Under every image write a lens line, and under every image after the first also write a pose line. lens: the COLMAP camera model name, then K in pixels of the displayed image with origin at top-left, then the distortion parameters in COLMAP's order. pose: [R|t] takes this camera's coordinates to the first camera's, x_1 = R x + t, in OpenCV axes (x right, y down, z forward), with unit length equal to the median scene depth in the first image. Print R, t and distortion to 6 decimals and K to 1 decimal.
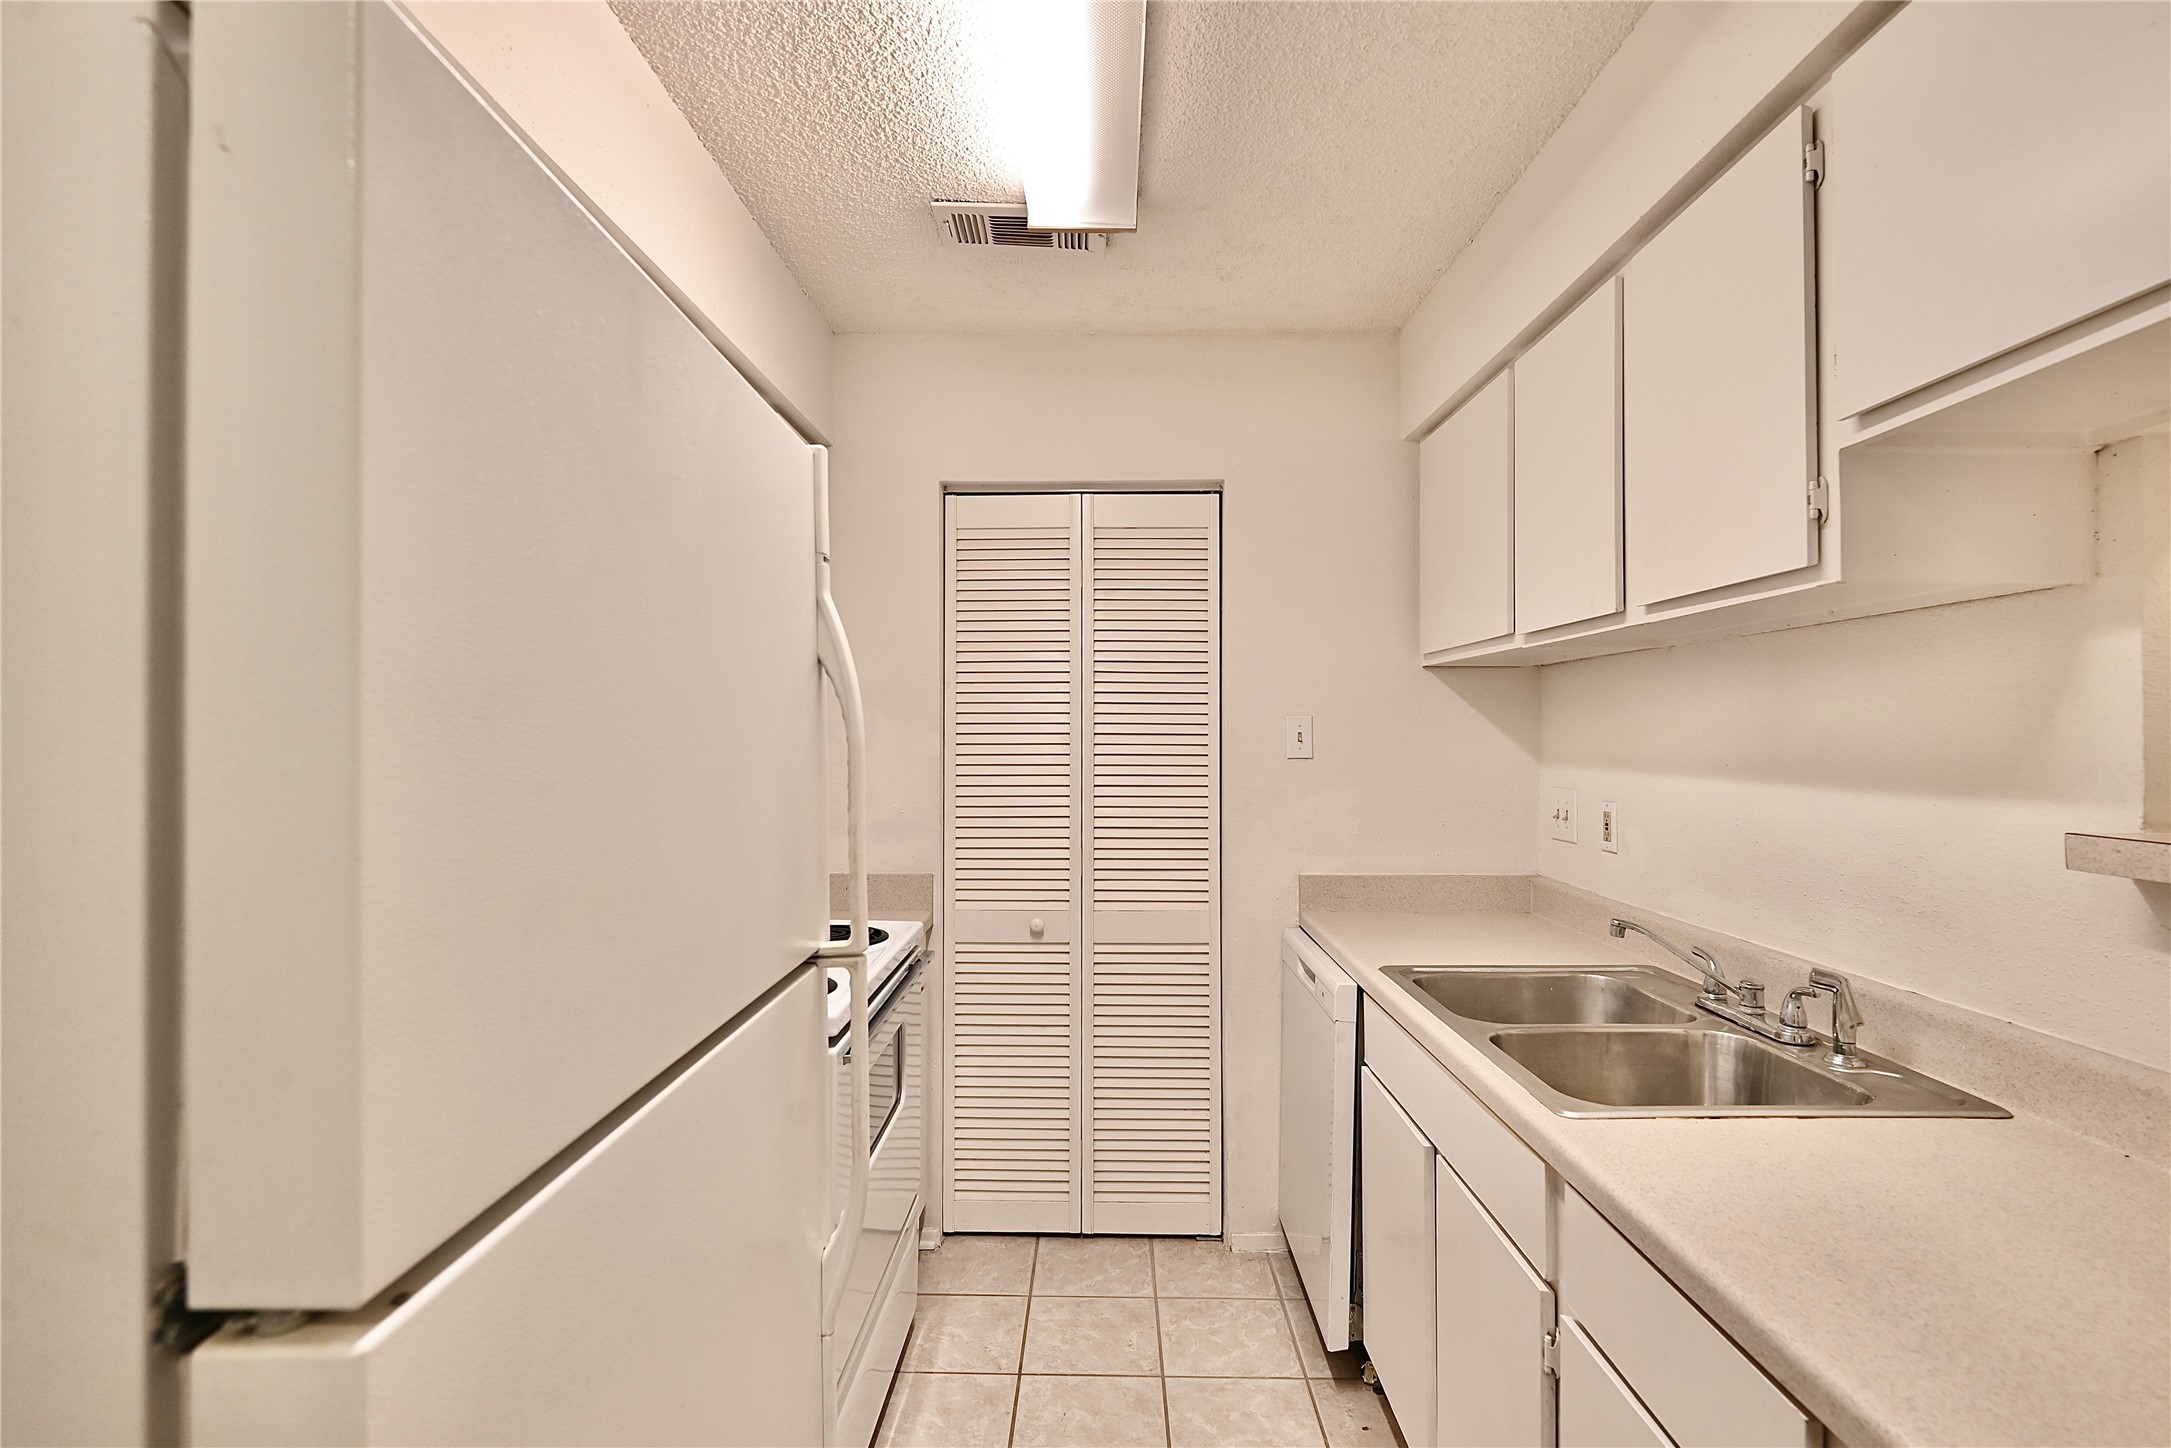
lens RADIAL K [[1017.2, 0, 1083.1], [0, 1017.2, 718.5], [0, 0, 1]] dist [-0.000452, -0.000114]
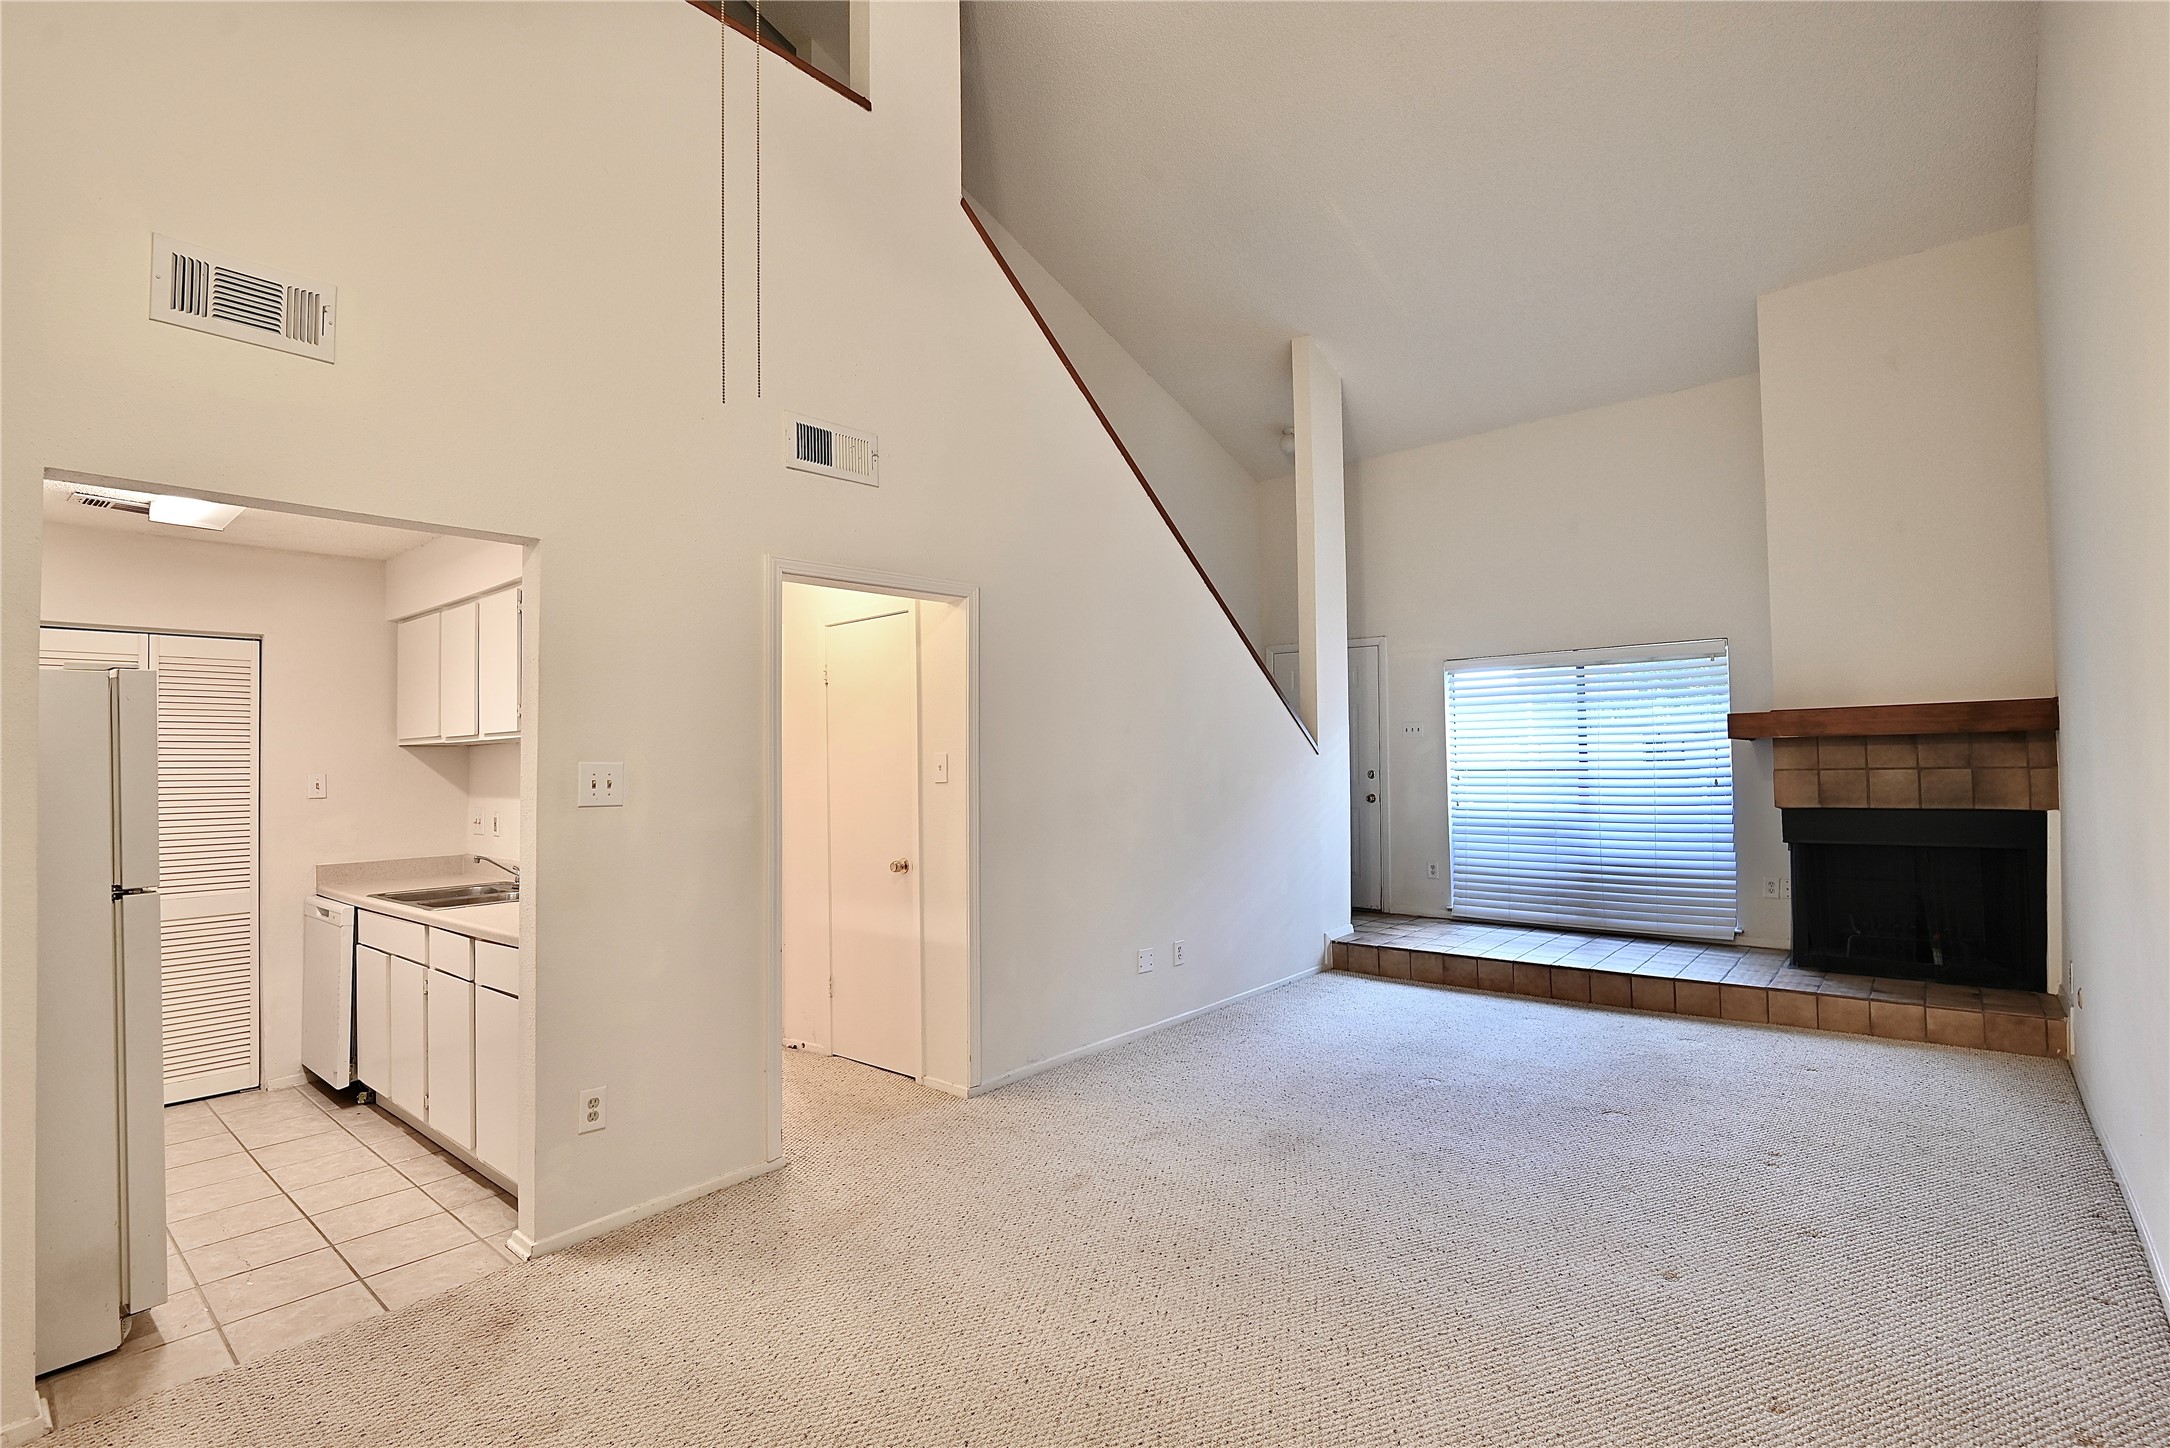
lens RADIAL K [[1016.7, 0, 1076.3], [0, 1016.7, 736.0], [0, 0, 1]] dist [-0.000452, -0.000114]
pose [[0.642159, 0.009667, 0.766511, -0.287755], [0.004920, 0.999848, -0.016732, -0.032332], [-0.766556, 0.014515, 0.642014, -1.113995]]
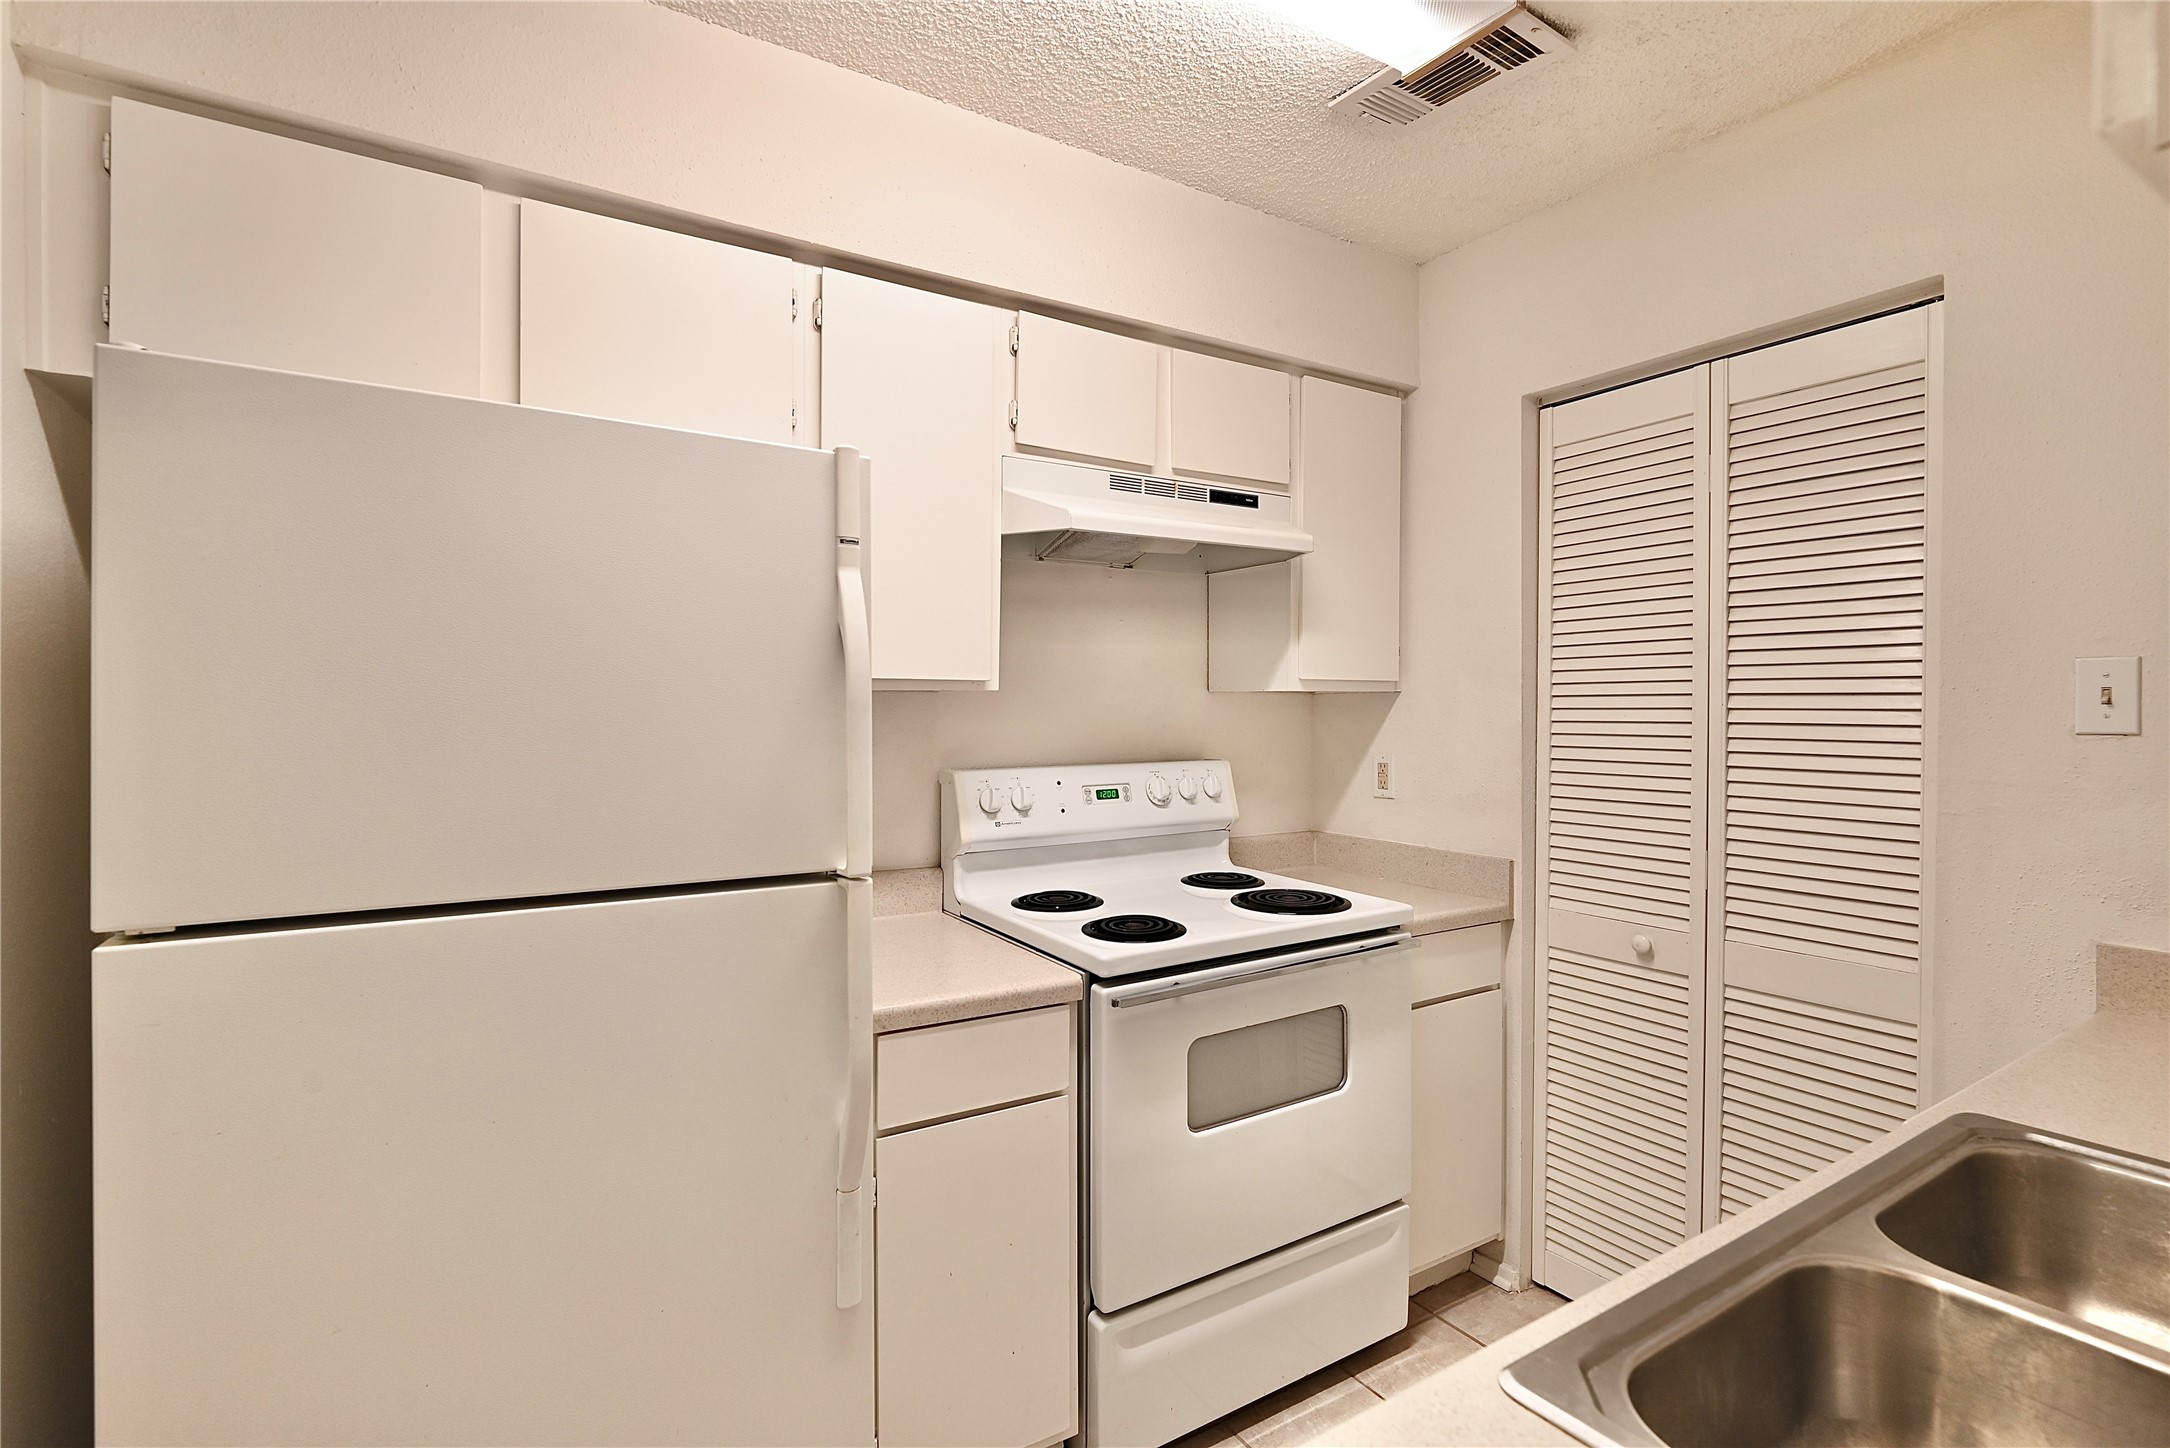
lens RADIAL K [[1016.7, 0, 1093.8], [0, 1016.7, 722.1], [0, 0, 1]] dist [-0.000452, -0.000114]
pose [[0.561421, 0.010343, -0.827466, 0.359233], [0.017524, 0.999549, 0.024384, 0.009345], [0.827345, -0.028190, 0.560987, 0.231042]]
